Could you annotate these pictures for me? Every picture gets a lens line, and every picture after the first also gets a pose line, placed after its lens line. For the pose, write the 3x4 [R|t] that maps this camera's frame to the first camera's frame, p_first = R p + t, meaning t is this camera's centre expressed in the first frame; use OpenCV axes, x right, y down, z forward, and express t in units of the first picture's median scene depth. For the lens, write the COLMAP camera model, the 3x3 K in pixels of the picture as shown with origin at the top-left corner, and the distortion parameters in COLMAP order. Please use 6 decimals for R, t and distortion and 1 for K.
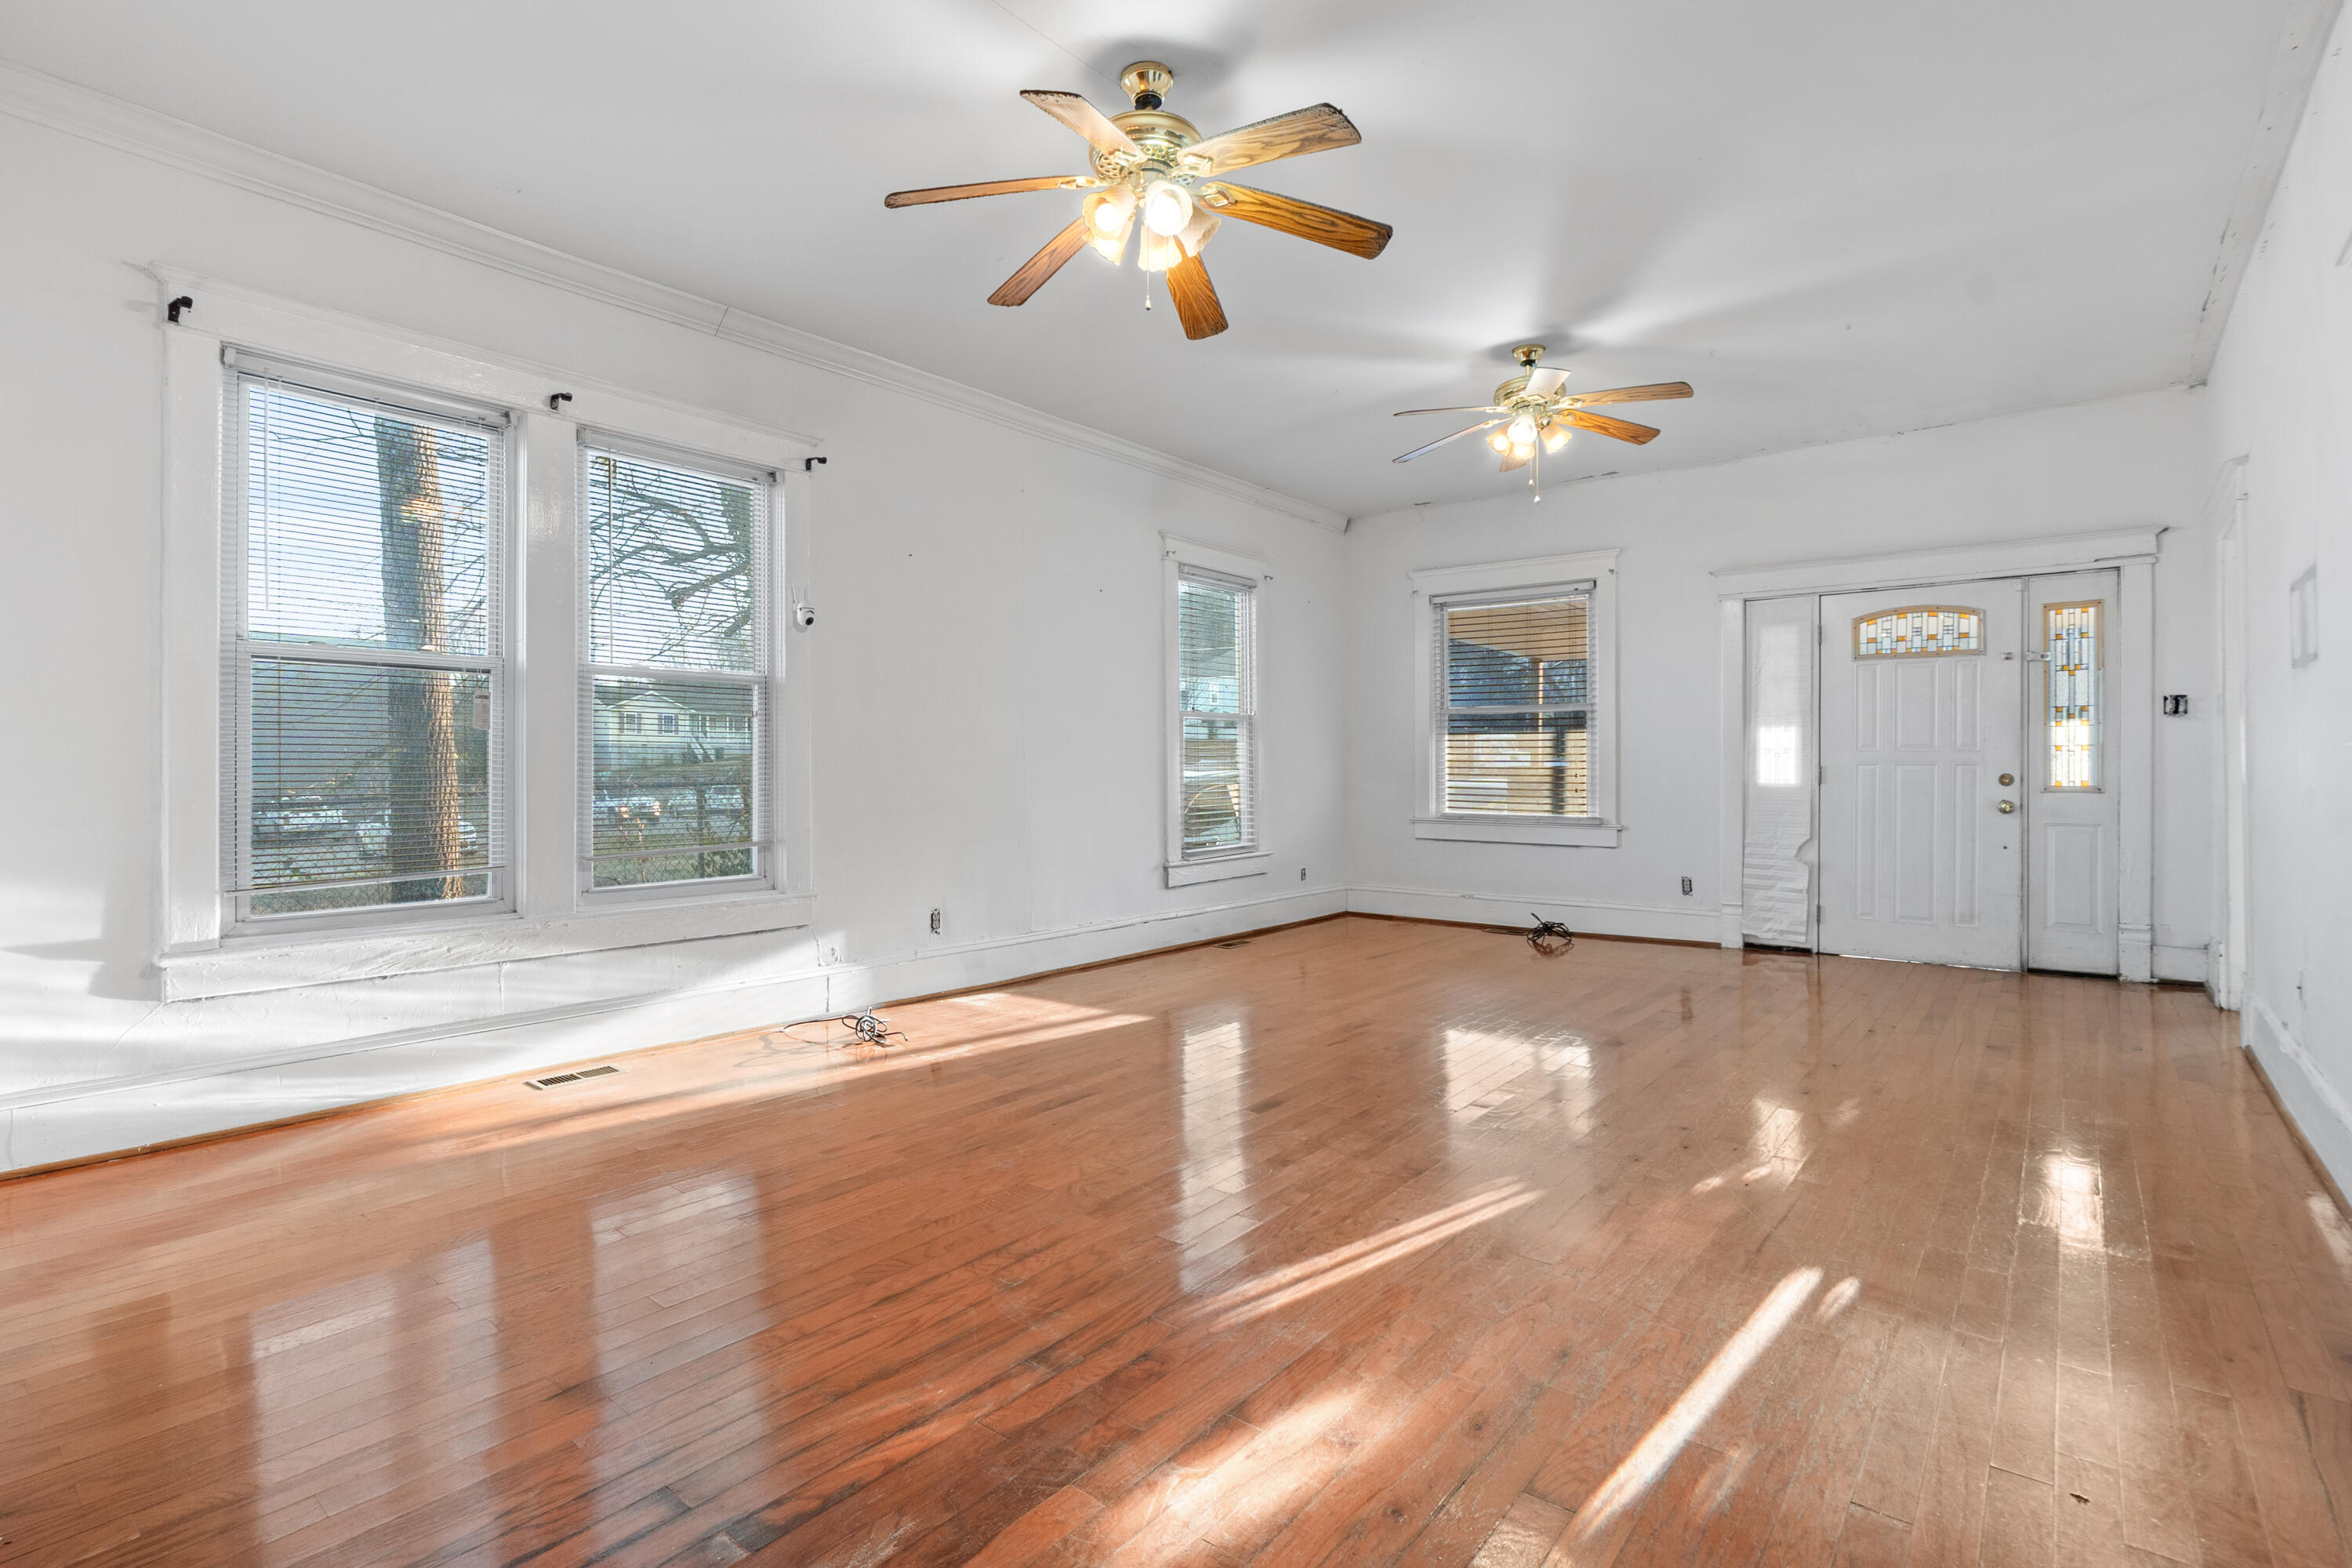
lens RADIAL K [[1117.2, 0, 1176.0], [0, 1117.2, 784.0], [0, 0, 1]] dist [-0.002125, -0.000298]
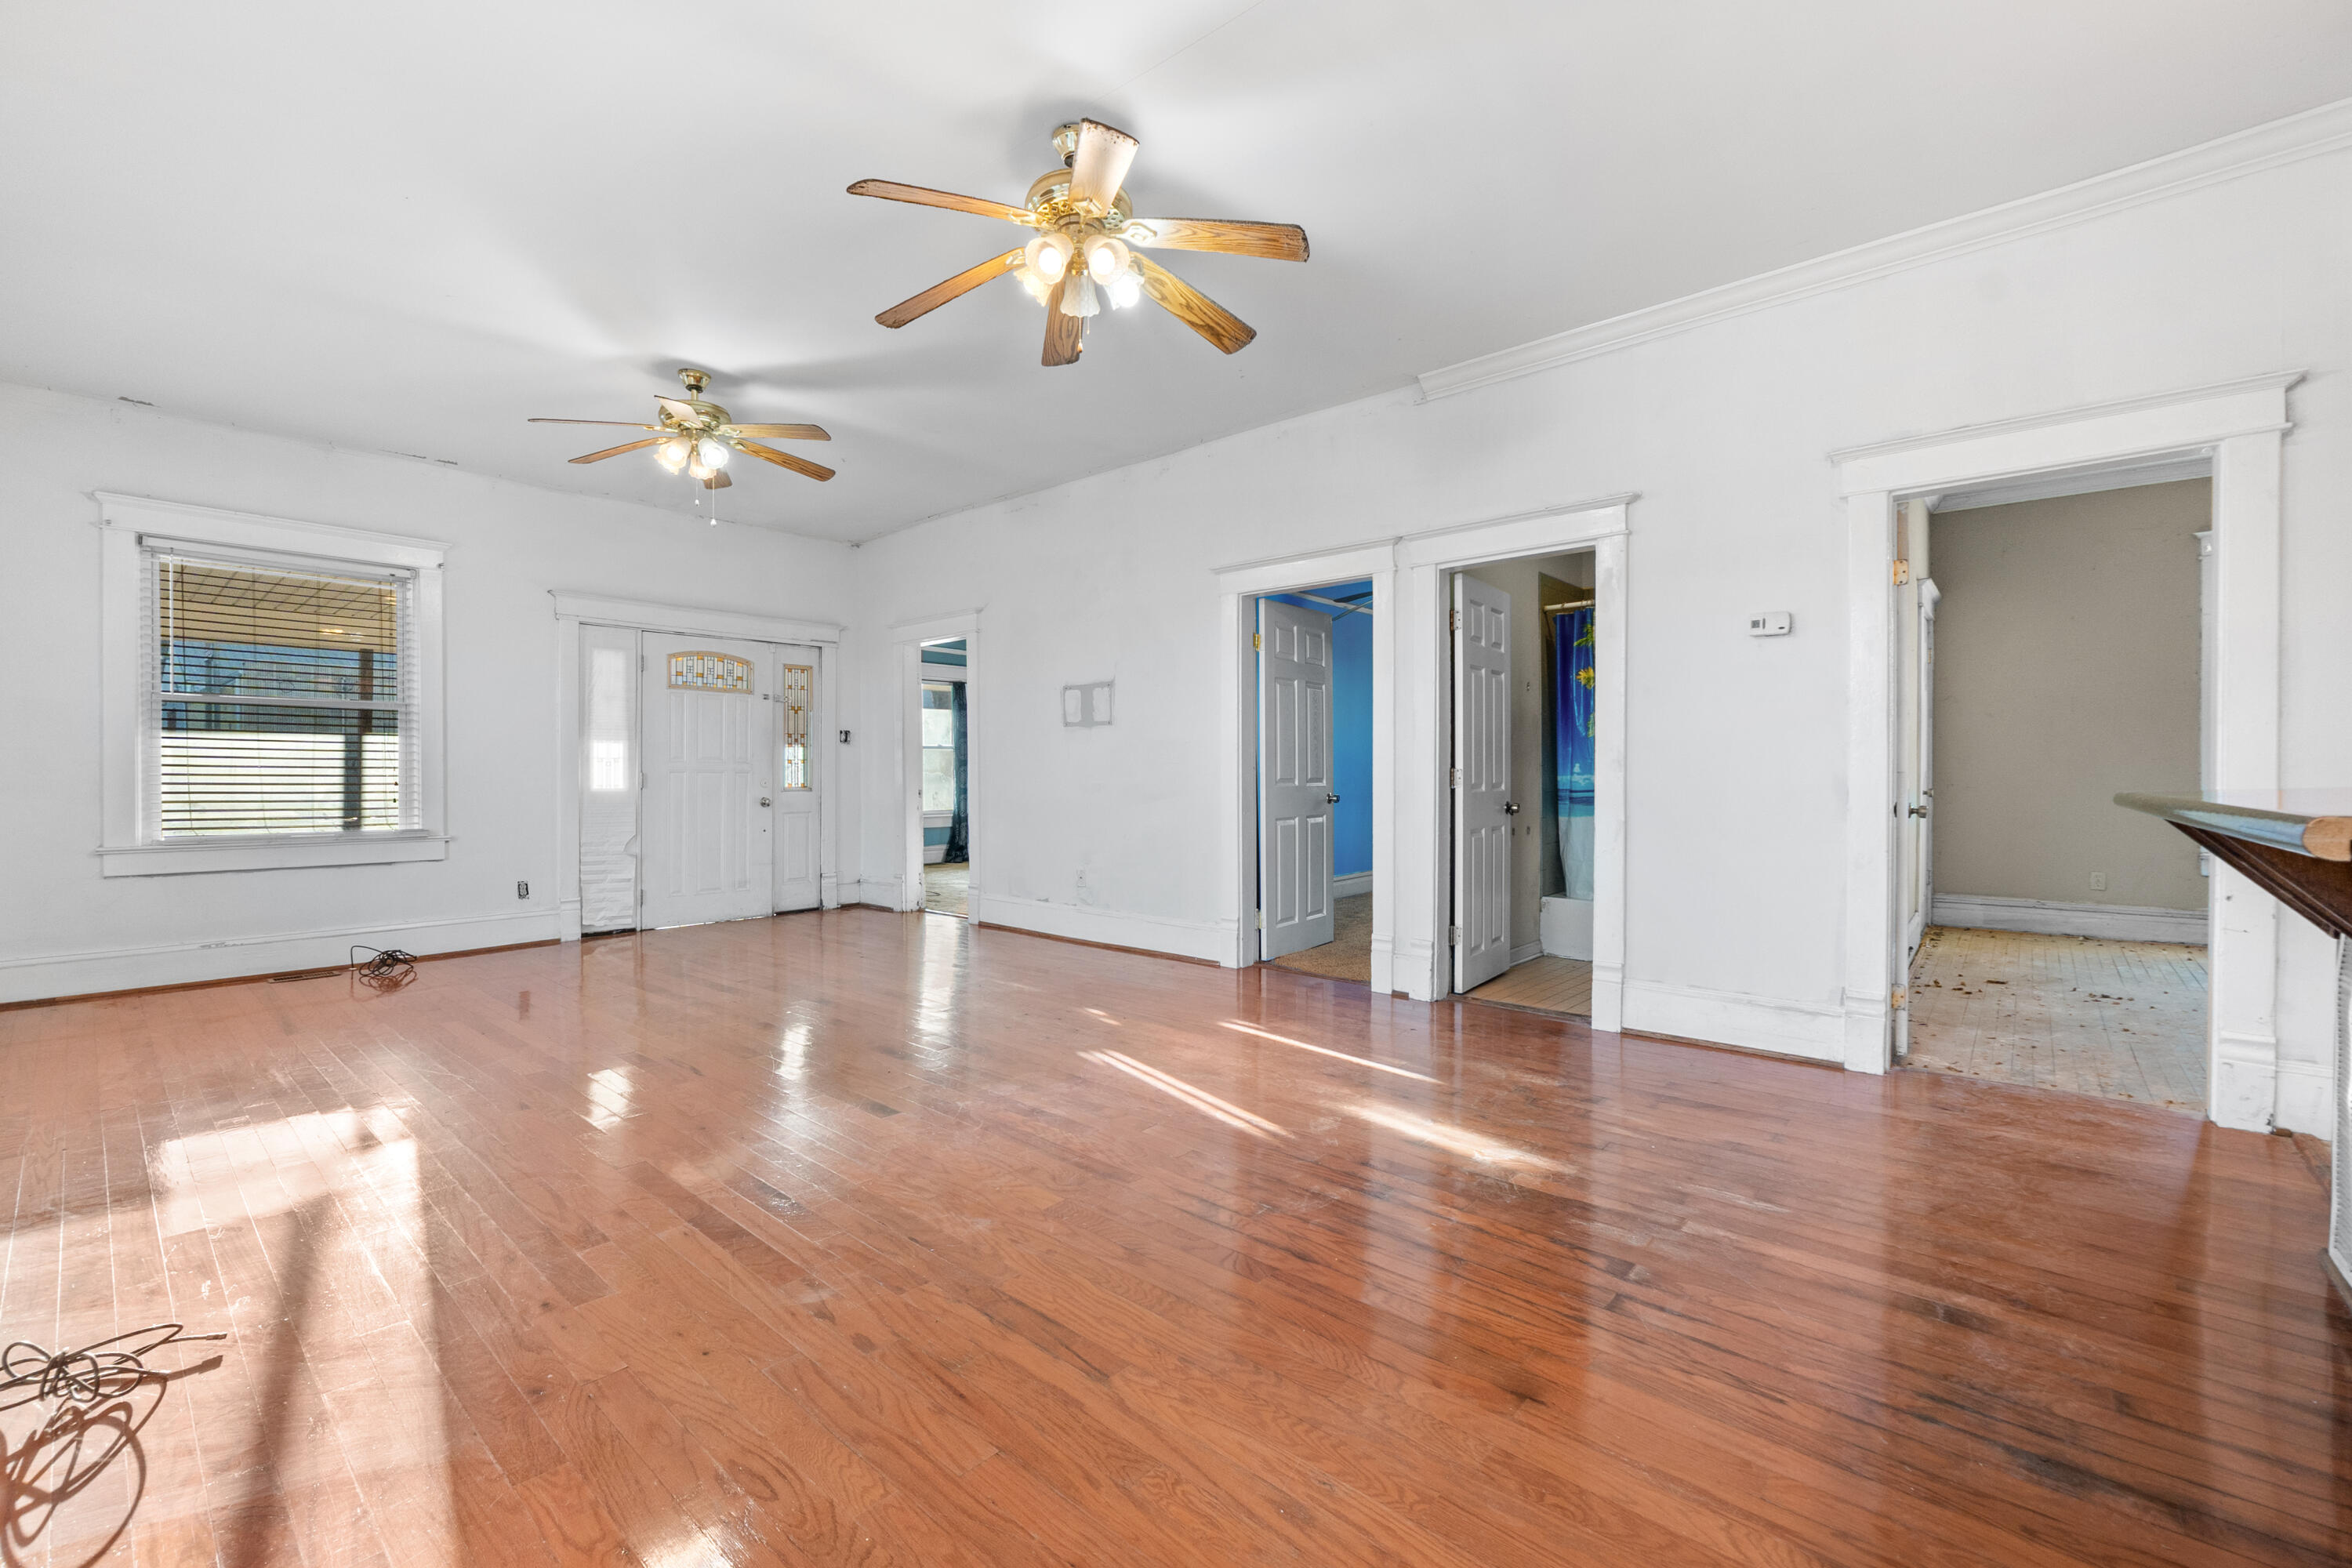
lens RADIAL K [[970.9, 0, 1176.0], [0, 970.9, 784.0], [0, 0, 1]] dist [-0.018770, -0.000048]
pose [[0.030710, -0.007698, 0.999499, -0.431628], [0.016816, 0.999833, 0.007184, -0.002450], [-0.999387, 0.016587, 0.030835, 0.392348]]
